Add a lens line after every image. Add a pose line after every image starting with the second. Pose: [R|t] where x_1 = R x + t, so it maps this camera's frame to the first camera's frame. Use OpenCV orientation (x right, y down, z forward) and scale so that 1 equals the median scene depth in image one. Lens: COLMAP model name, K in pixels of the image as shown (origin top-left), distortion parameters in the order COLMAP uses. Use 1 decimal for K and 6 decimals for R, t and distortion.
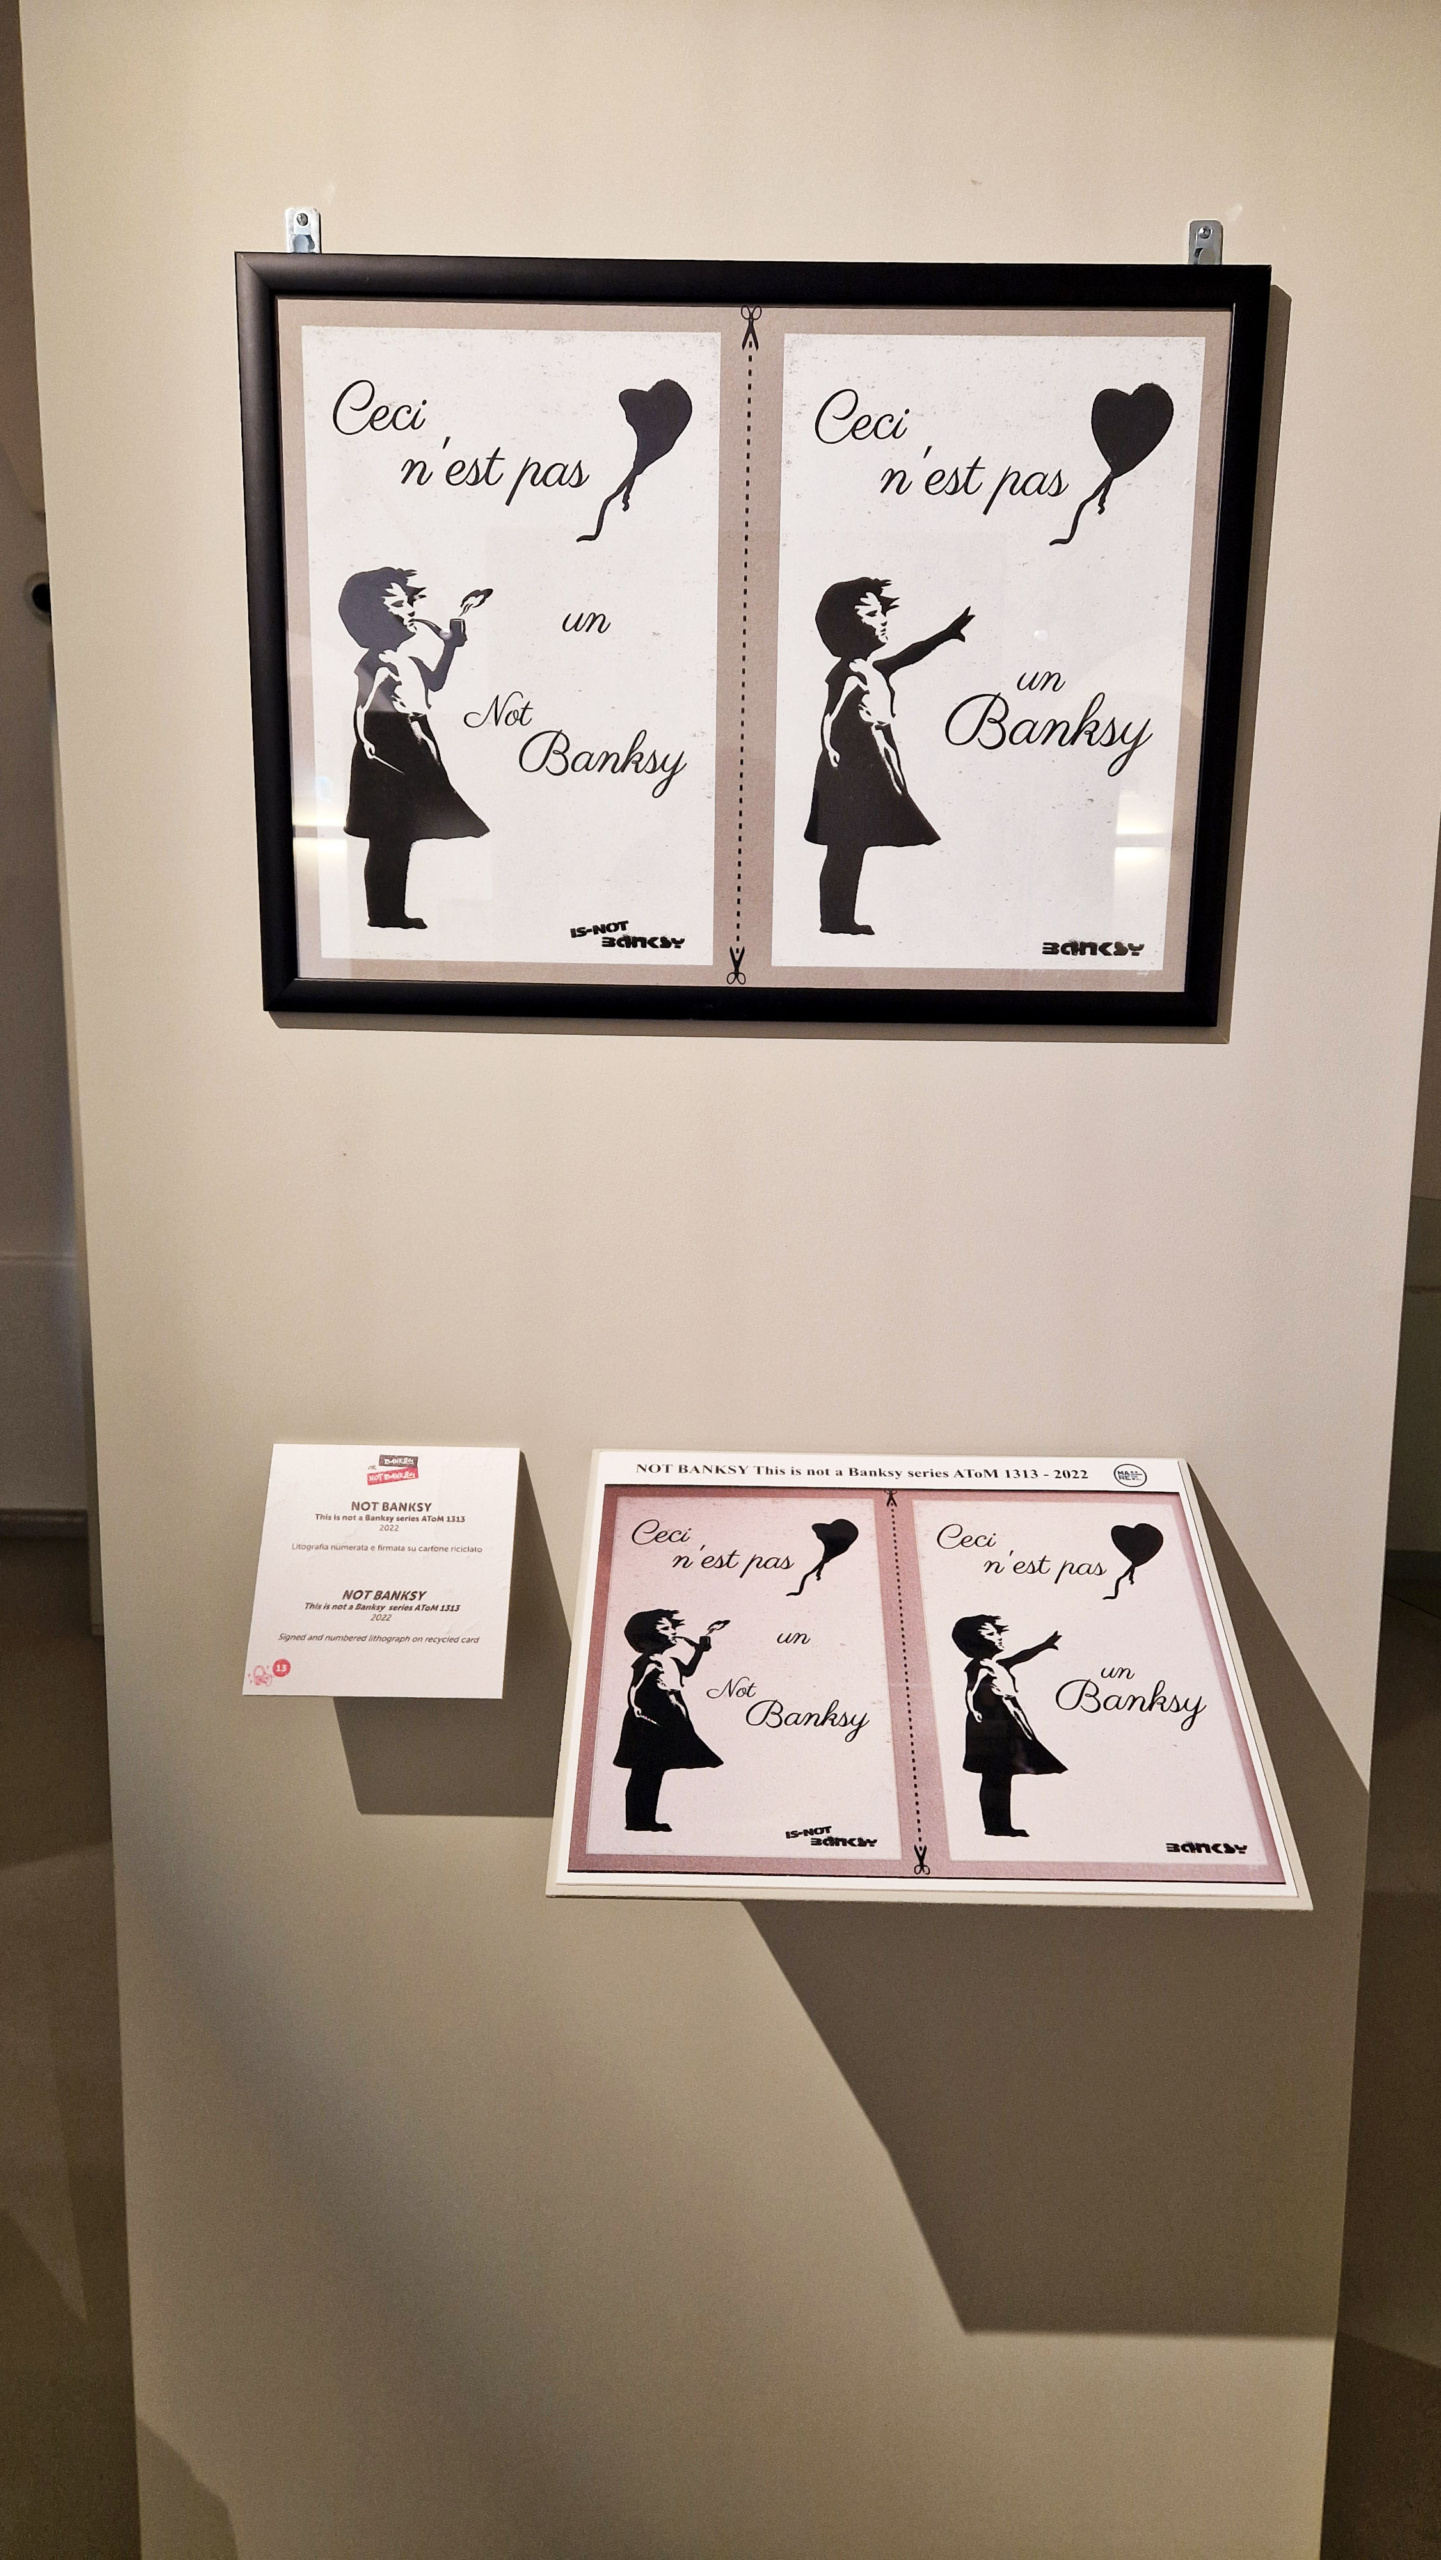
lens RADIAL K [[1711.0, 0, 718.5], [0, 1711.0, 1284.6], [0, 0, 1]] dist [0.037319, 0.000732]
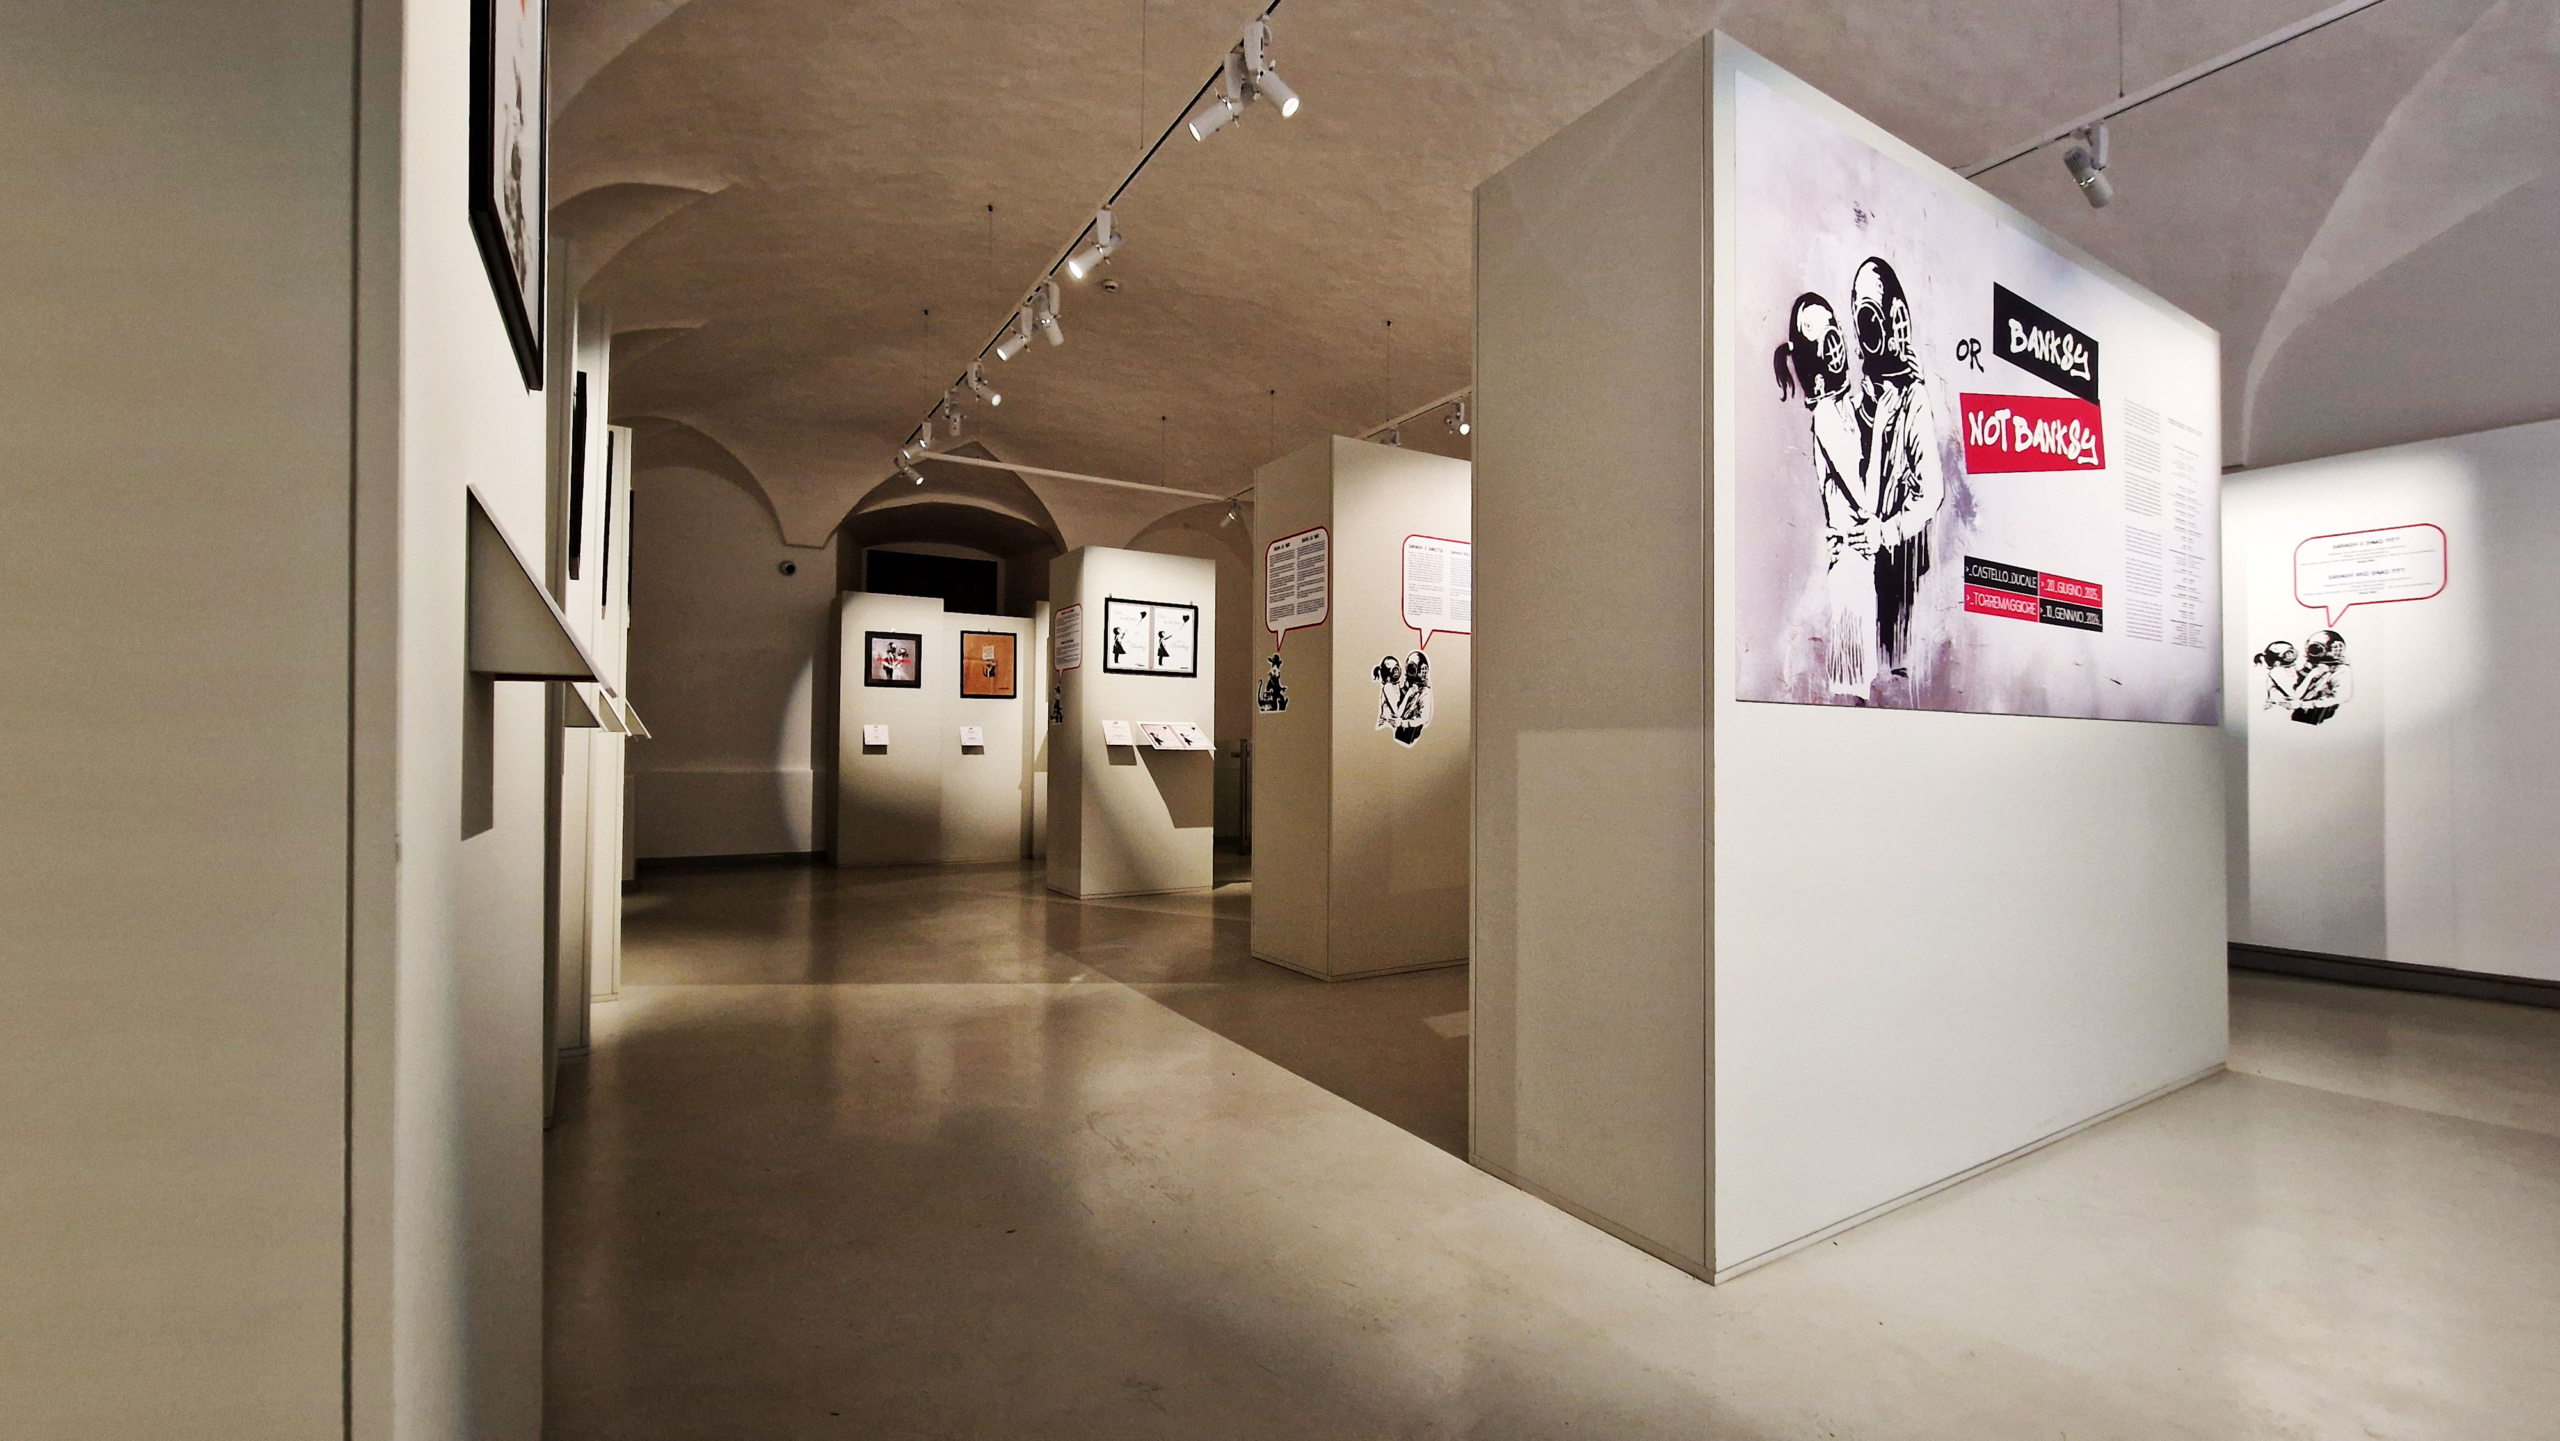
lens RADIAL K [[1018.1, 0, 1283.6], [0, 1018.1, 729.3], [0, 0, 1]] dist [-0.000955, -0.000166]
pose [[0.845997, 0.005360, 0.533160, -2.405593], [0.092382, 0.983352, -0.156474, 1.109868], [-0.525123, 0.181631, 0.831418, -4.067557]]
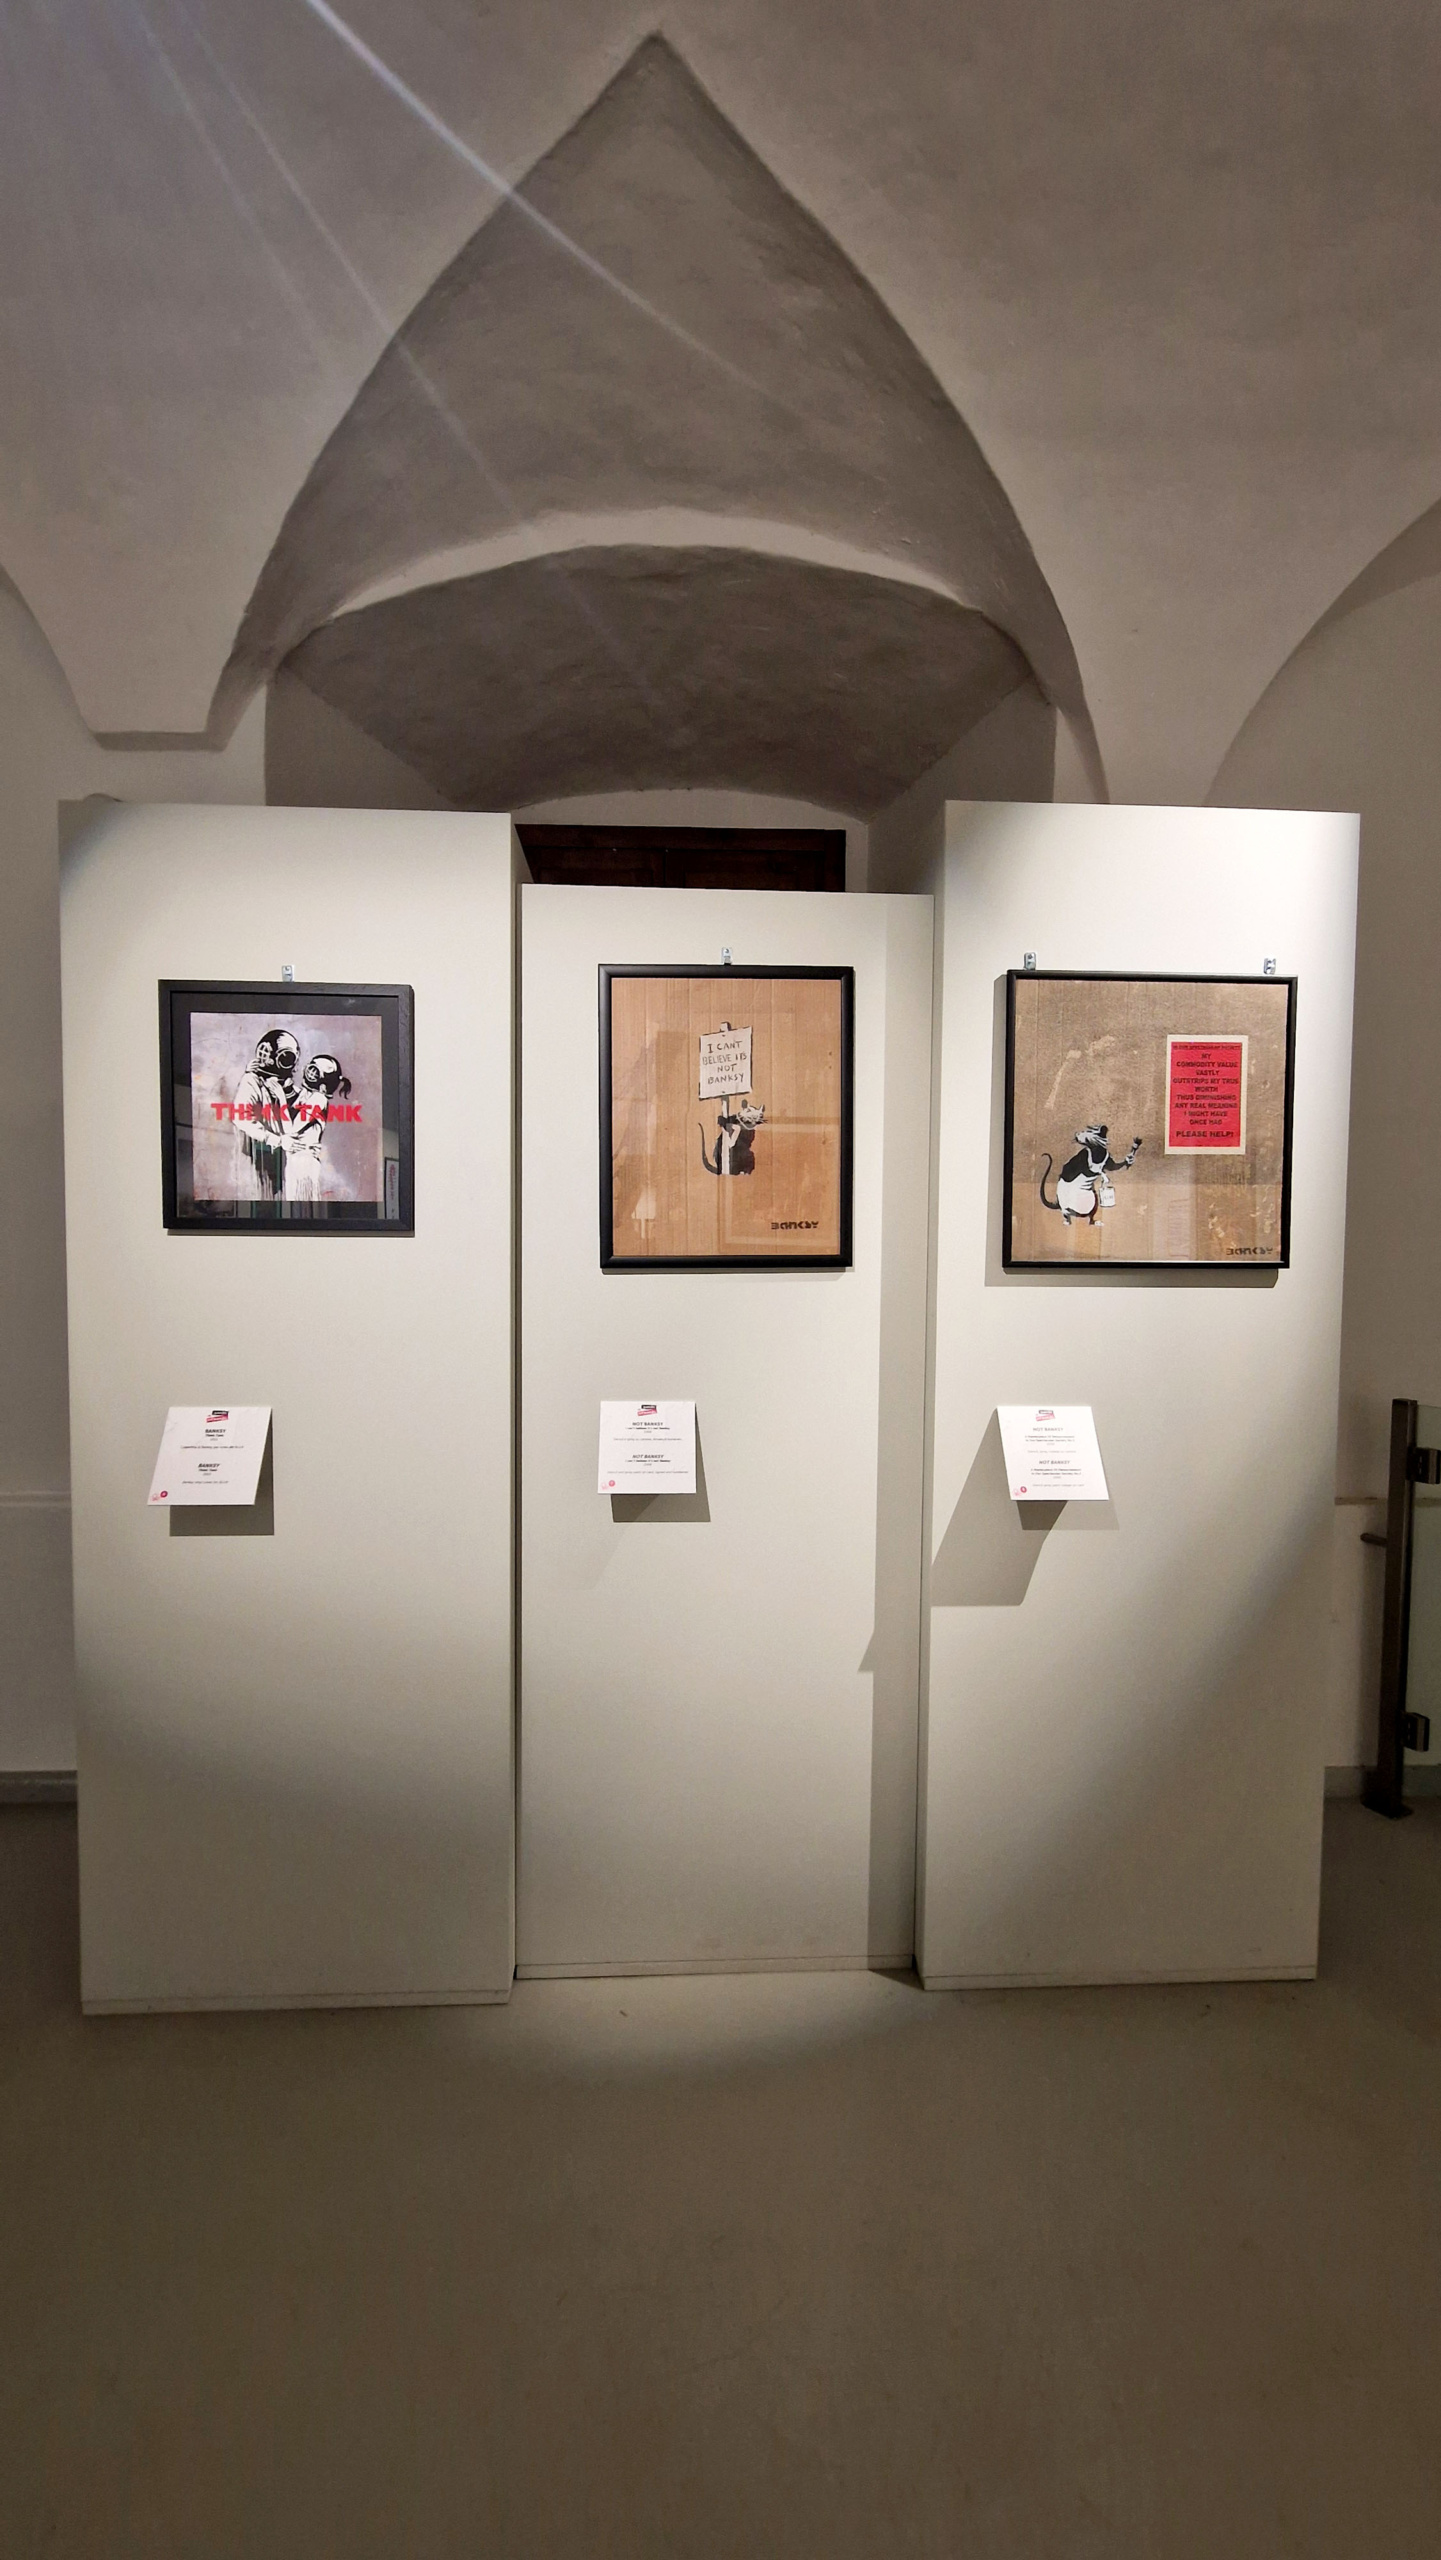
lens RADIAL K [[1018.1, 0, 722.9], [0, 1018.1, 1300.7], [0, 0, 1]] dist [-0.000955, -0.000166]
pose [[0.996815, -0.009646, 0.079161, -0.404777], [0.018187, 0.993997, -0.107883, -0.249565], [-0.077645, 0.108980, 0.991007, 1.573508]]
